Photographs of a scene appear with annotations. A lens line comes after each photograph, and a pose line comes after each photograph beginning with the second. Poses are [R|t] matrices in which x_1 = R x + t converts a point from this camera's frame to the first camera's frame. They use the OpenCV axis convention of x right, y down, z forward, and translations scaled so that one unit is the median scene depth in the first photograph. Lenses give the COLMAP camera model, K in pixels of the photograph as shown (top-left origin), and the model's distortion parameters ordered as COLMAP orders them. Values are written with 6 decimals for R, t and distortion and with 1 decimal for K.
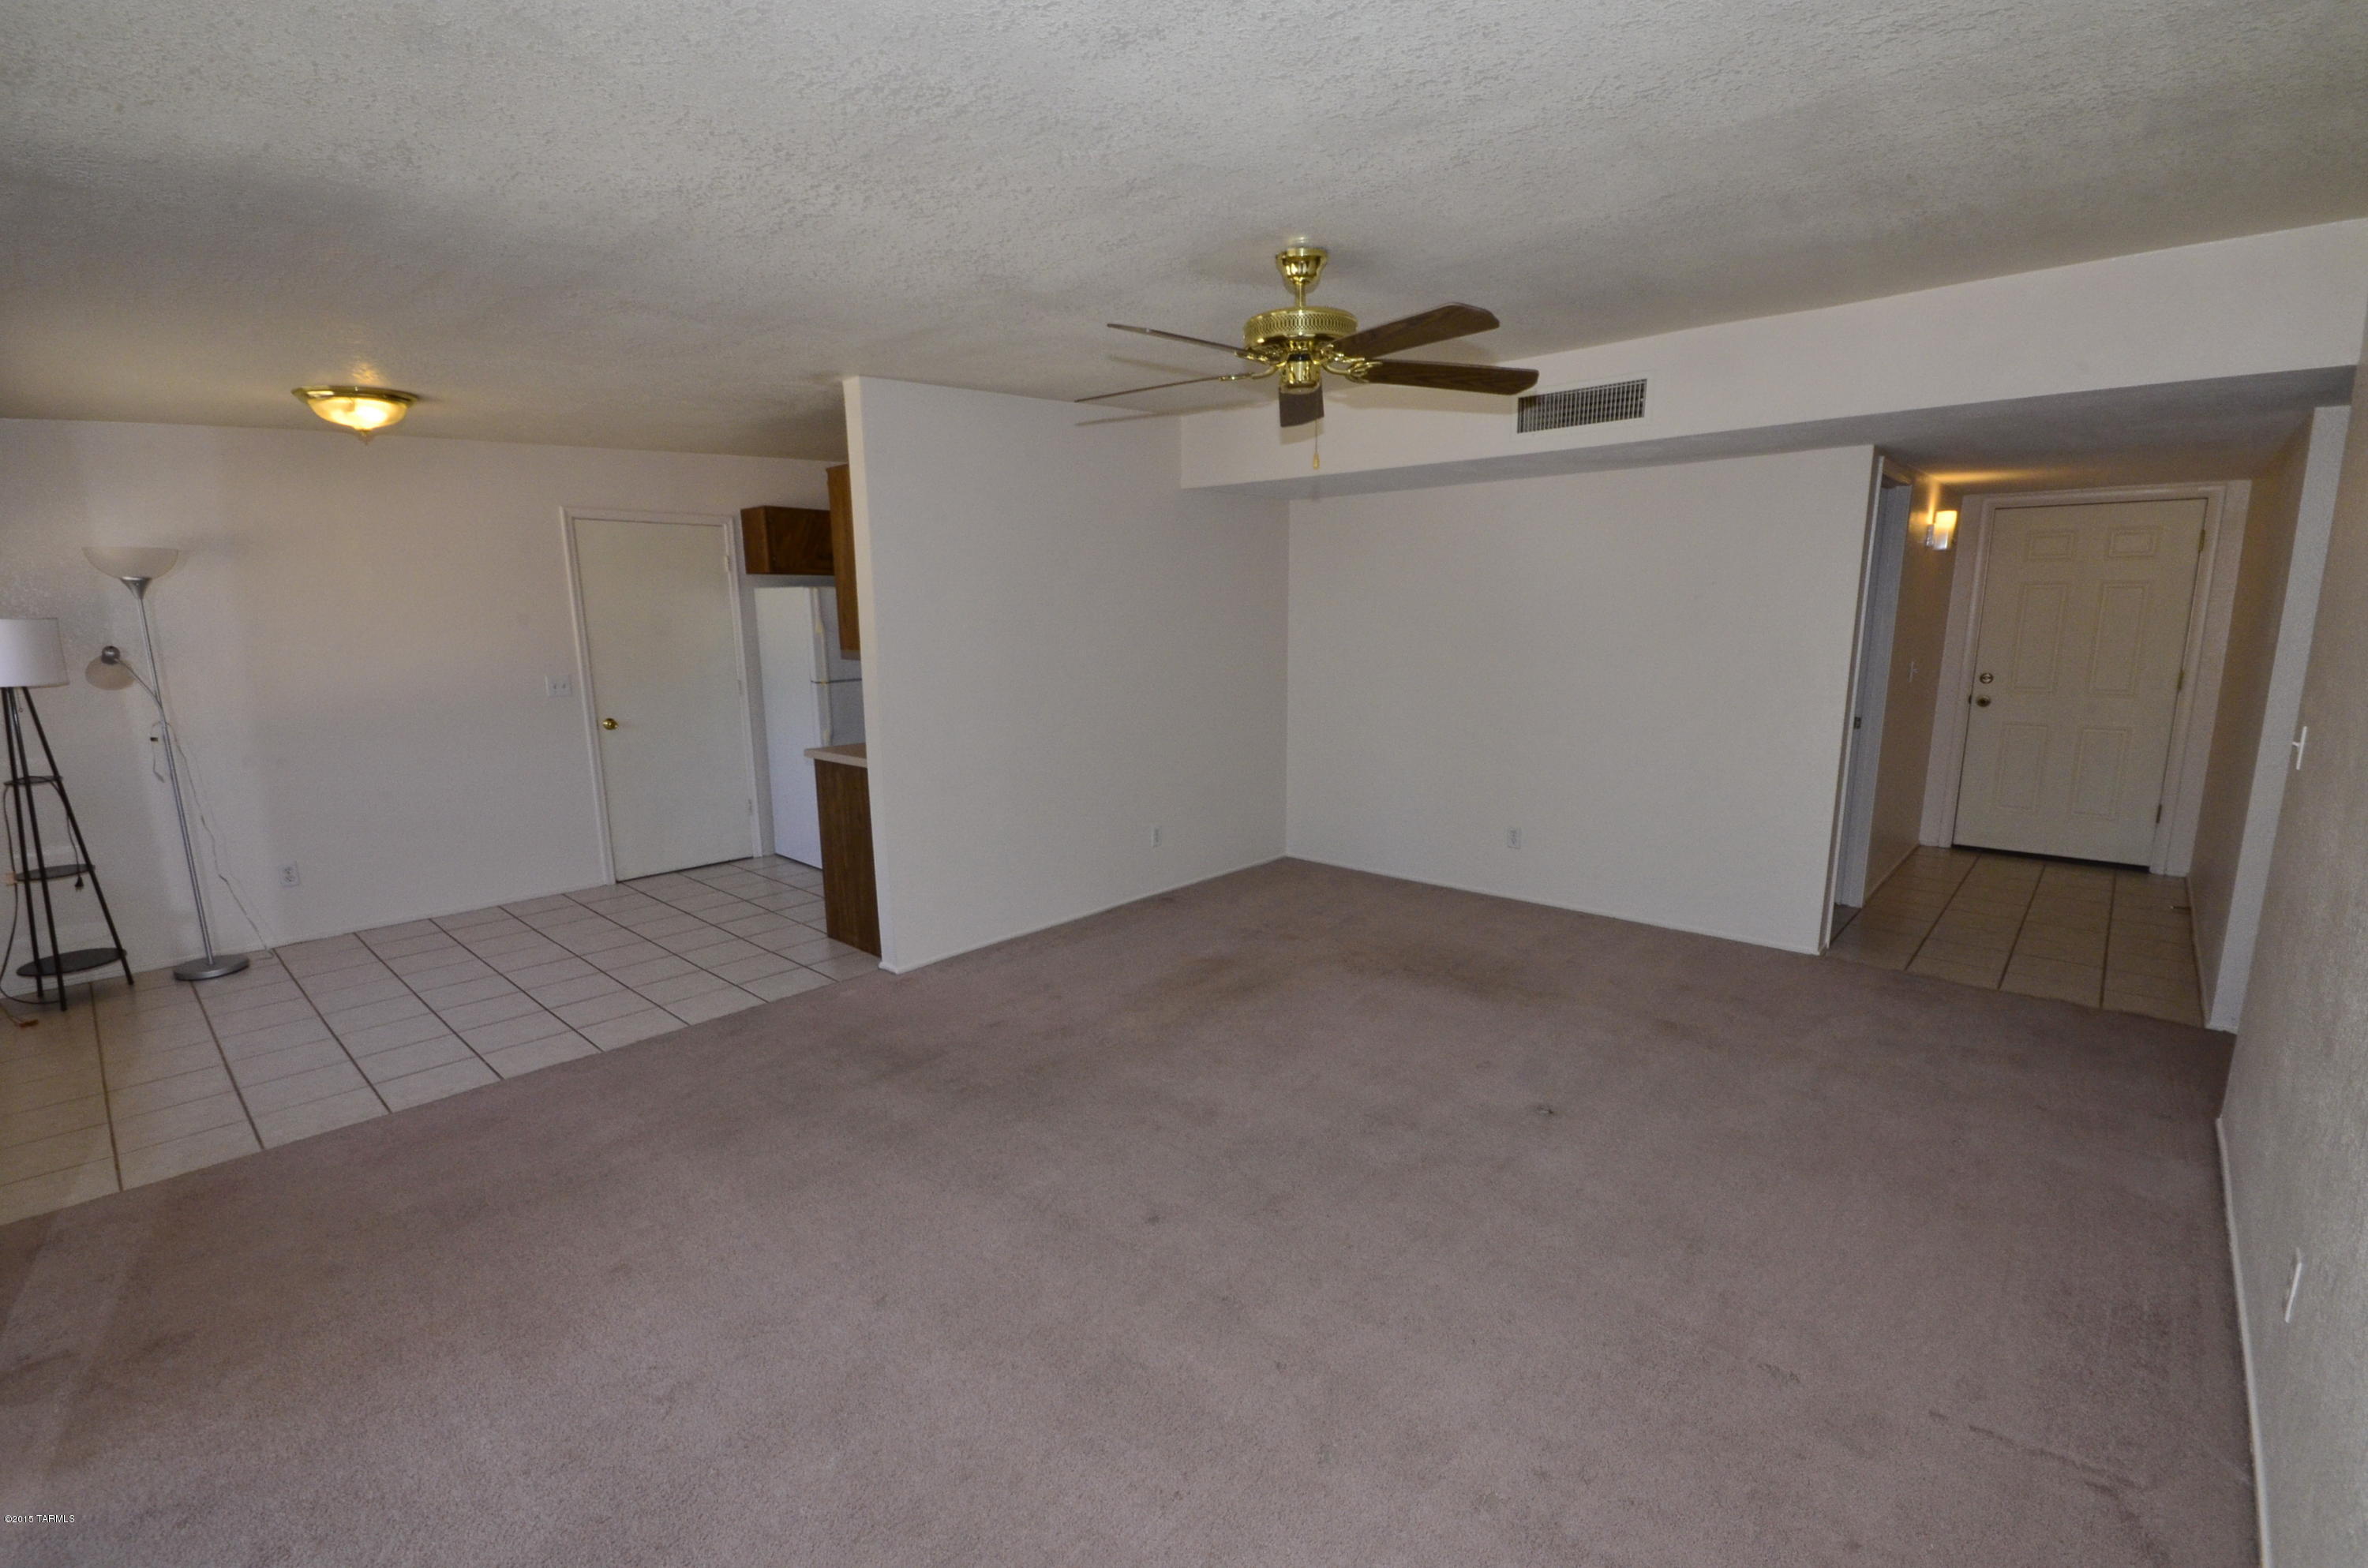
lens RADIAL K [[1011.1, 0, 1246.1], [0, 1011.1, 780.3], [0, 0, 1]] dist [-0.000432, -0.000219]
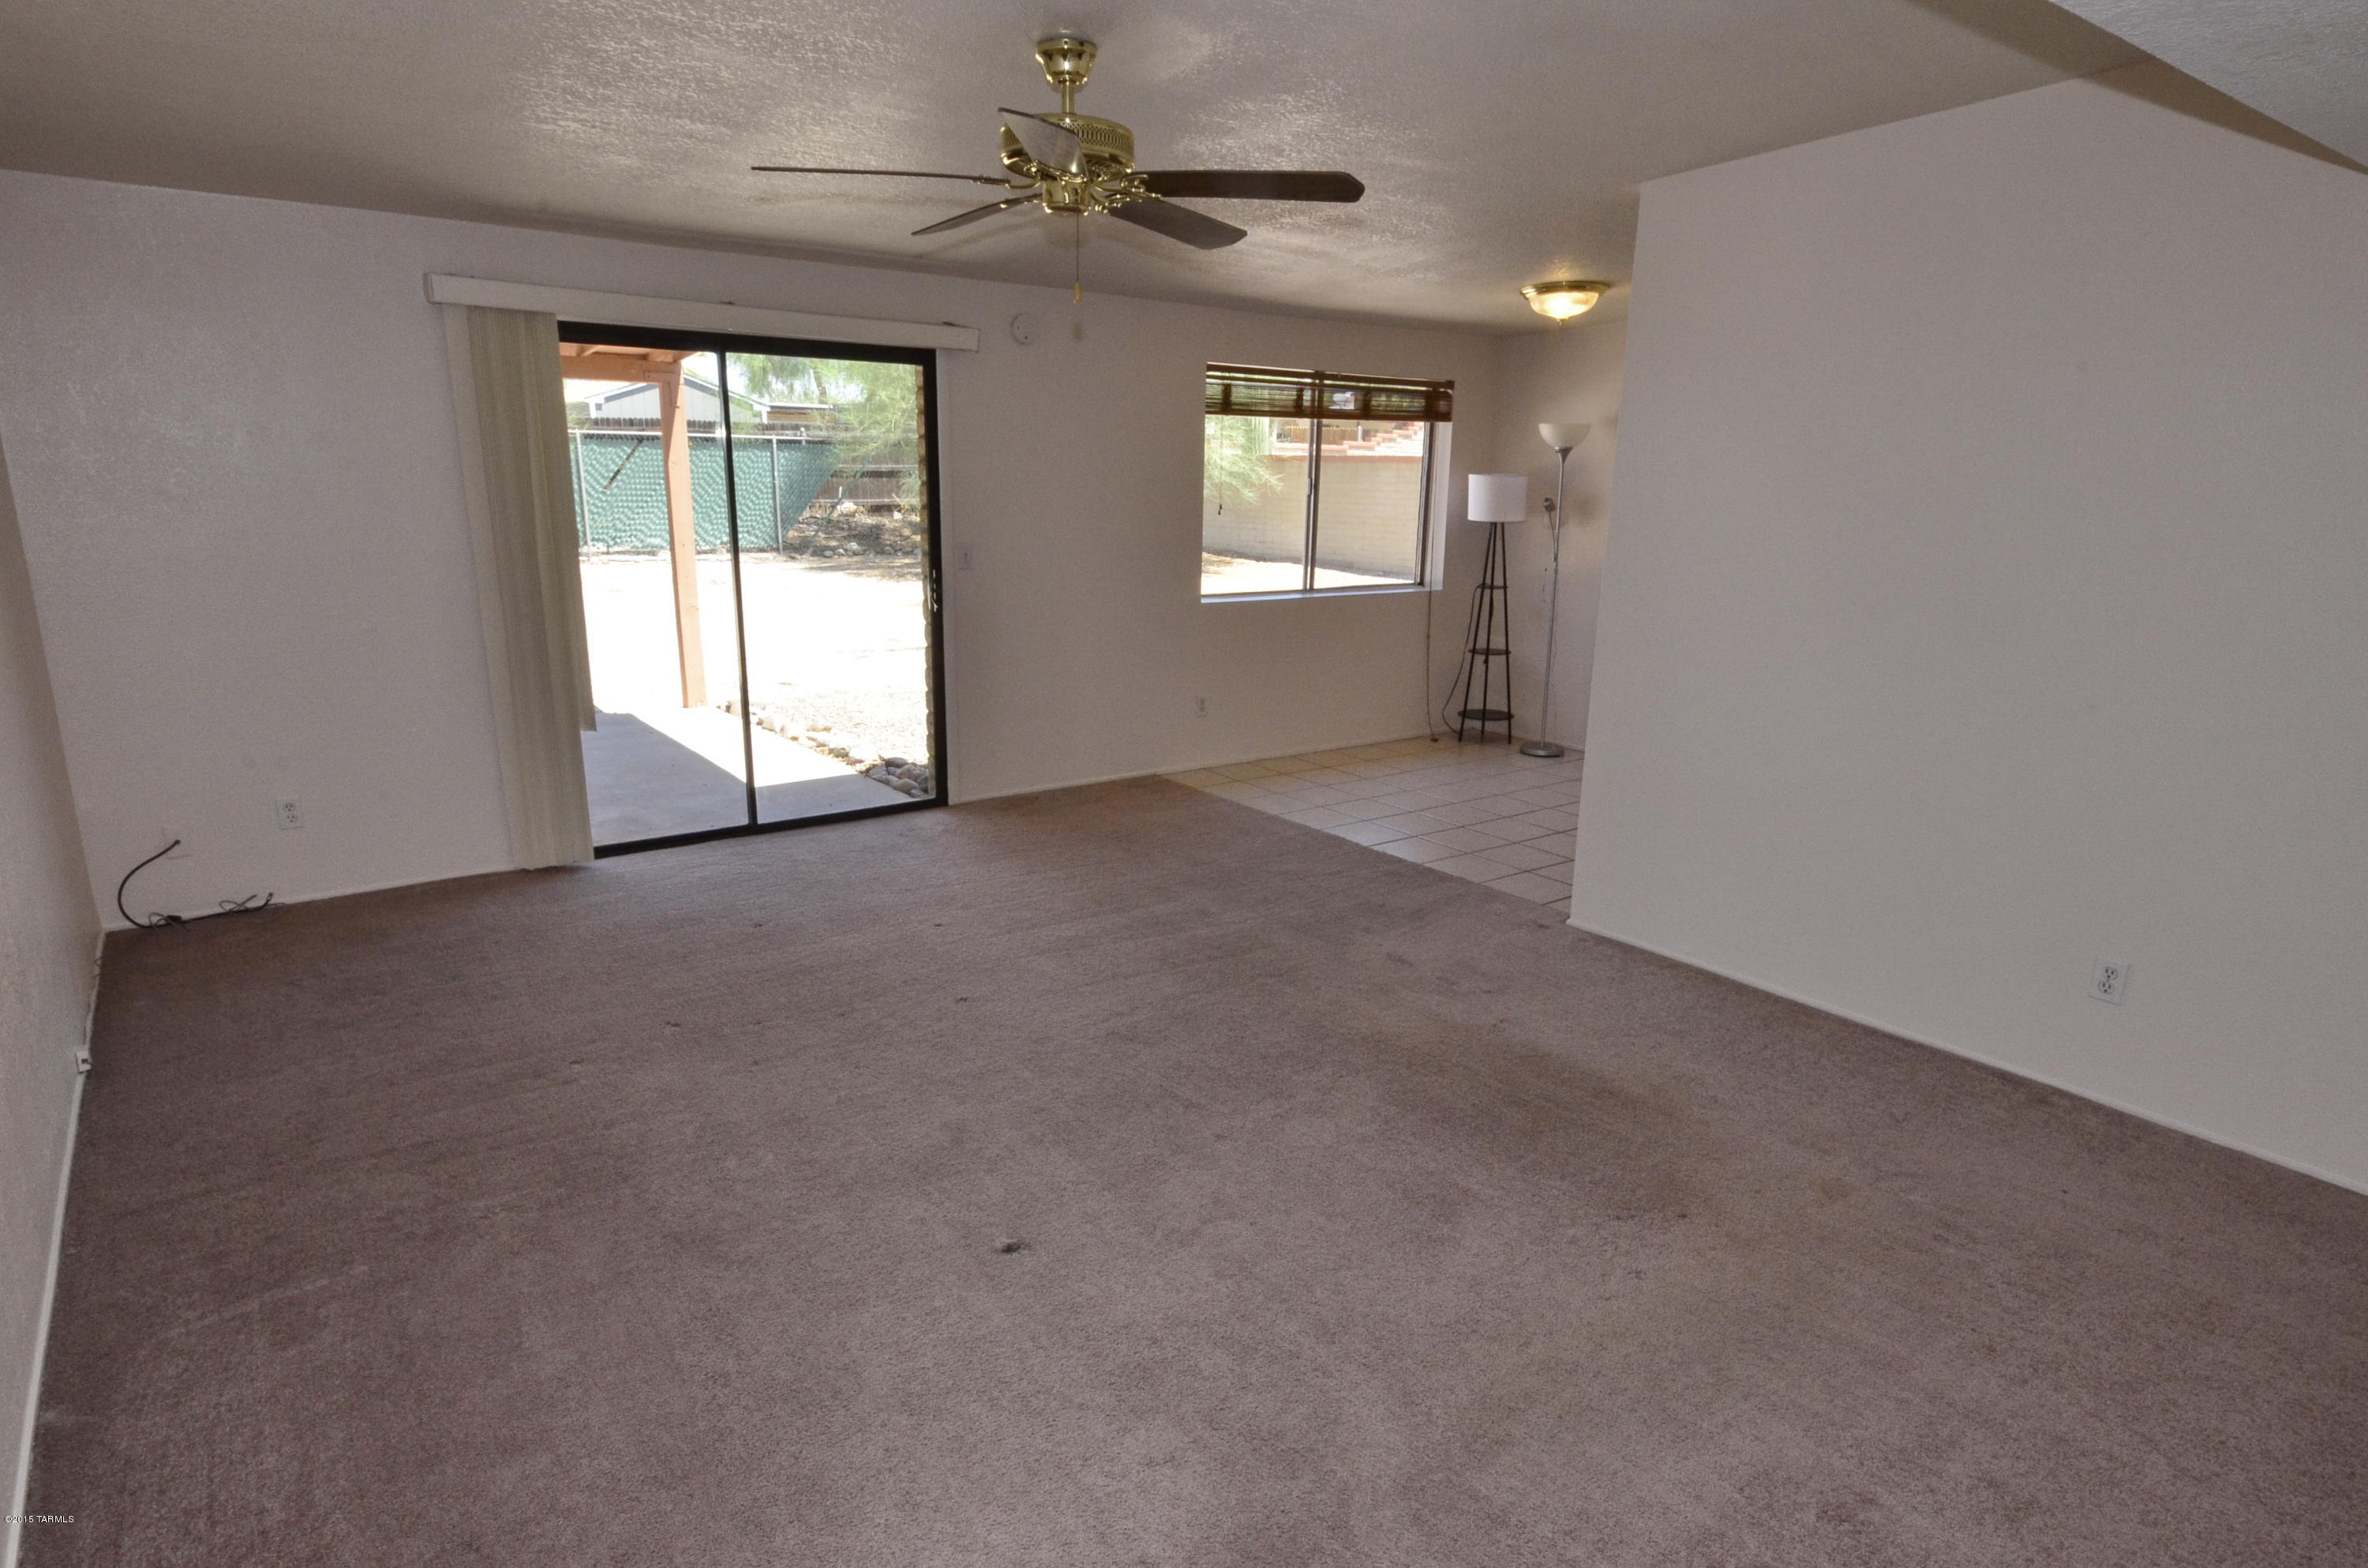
lens RADIAL K [[1316.7, 0, 1184.0], [0, 1316.7, 784.0], [0, 0, 1]] dist [-0.001645, -0.000130]
pose [[-0.192639, 0.236428, -0.952361, 0.791946], [-0.196487, 0.941590, 0.273498, -0.166637], [0.961396, 0.239814, -0.134932, 0.896271]]
